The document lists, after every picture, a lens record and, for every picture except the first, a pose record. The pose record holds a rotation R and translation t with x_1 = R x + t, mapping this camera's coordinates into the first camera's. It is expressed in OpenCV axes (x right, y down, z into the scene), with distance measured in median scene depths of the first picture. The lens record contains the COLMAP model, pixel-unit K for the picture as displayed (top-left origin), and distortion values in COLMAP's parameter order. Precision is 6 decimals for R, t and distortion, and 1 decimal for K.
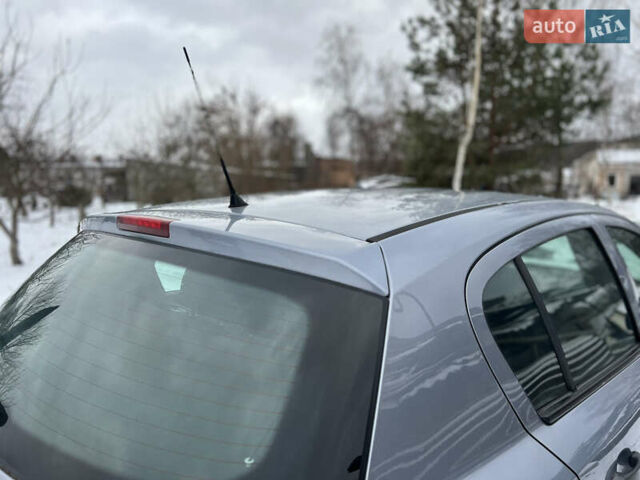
lens RADIAL K [[478.7, 0, 316.8], [0, 478.7, 239.1], [0, 0, 1]] dist [0.042482, -0.052093]
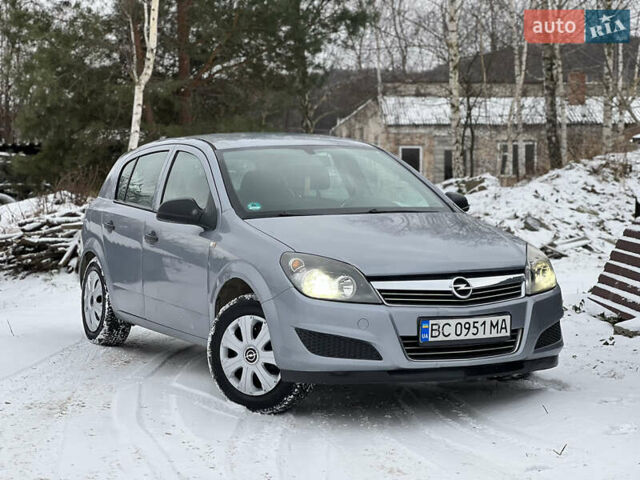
lens RADIAL K [[478.7, 0, 316.8], [0, 478.7, 239.1], [0, 0, 1]] dist [0.042482, -0.052093]
pose [[0.890163, -0.099854, 0.444567, 0.223629], [0.060062, 0.992892, 0.102750, -0.071157], [-0.451667, -0.064763, 0.889833, 0.431411]]
